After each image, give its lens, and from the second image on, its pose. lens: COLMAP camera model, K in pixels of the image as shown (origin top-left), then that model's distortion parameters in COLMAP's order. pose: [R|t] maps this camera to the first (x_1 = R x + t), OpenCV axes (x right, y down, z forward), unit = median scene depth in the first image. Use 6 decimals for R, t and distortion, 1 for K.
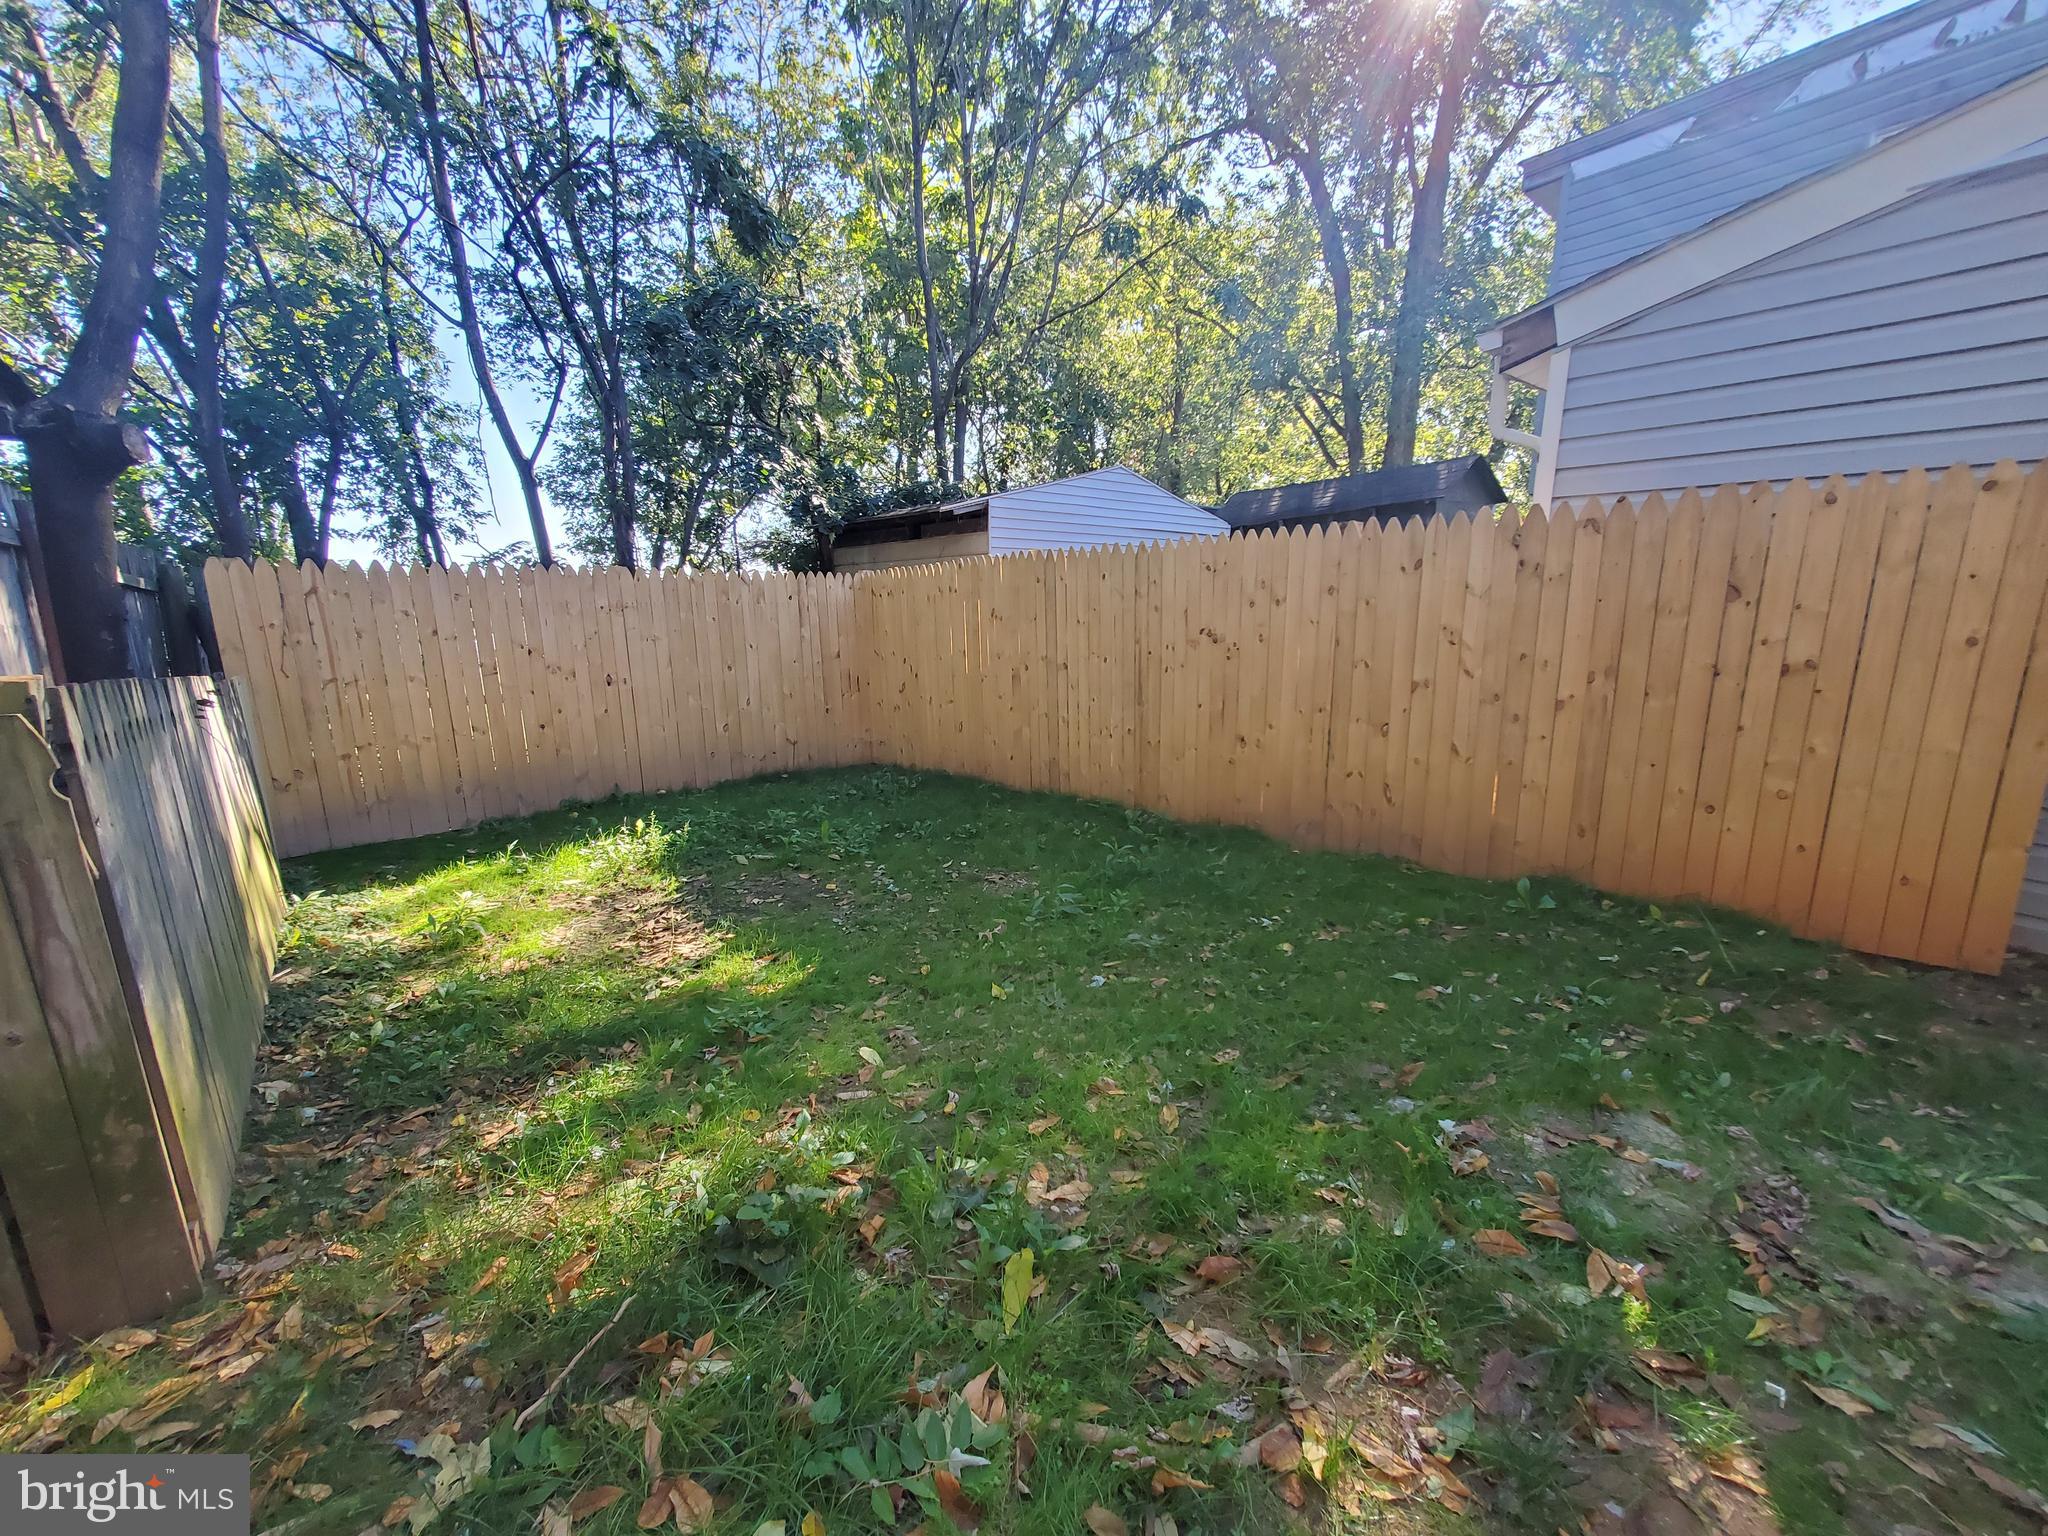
lens RADIAL K [[810.9, 0, 1016.9], [0, 810.9, 766.9], [0, 0, 1]] dist [0.001854, 0.000119]
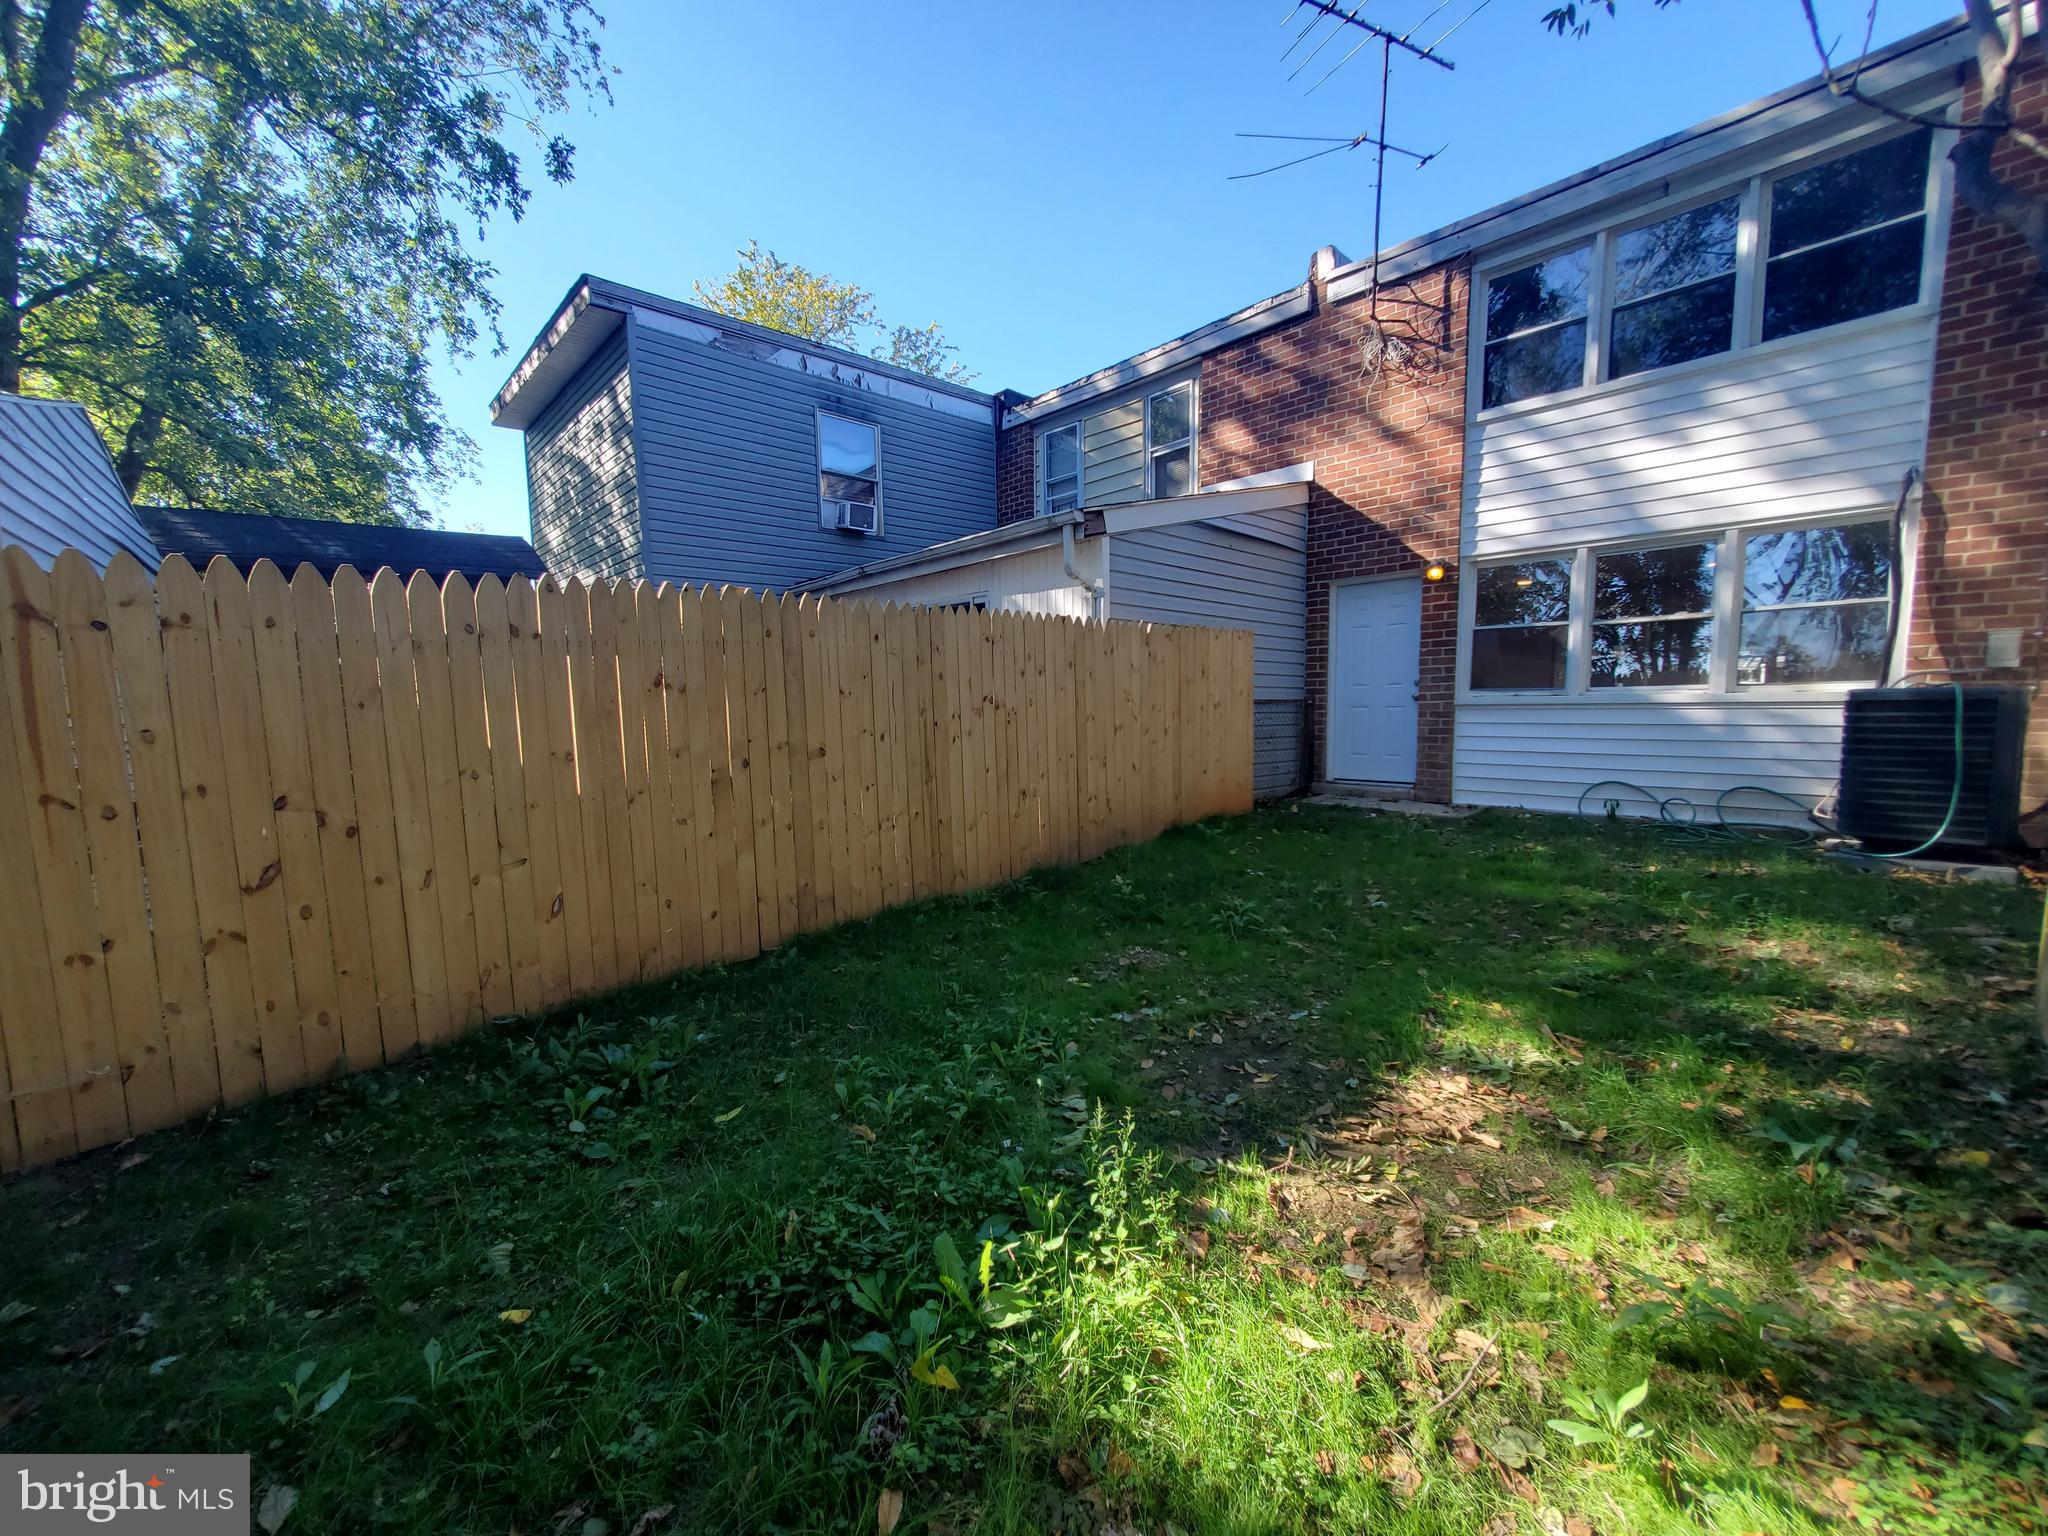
lens RADIAL K [[810.9, 0, 1018.9], [0, 810.9, 783.1], [0, 0, 1]] dist [0.001854, 0.000119]
pose [[-0.064748, -0.076161, 0.994991, -0.911189], [0.226662, 0.969900, 0.088990, -0.161432], [-0.971819, 0.231289, -0.045536, 1.146873]]
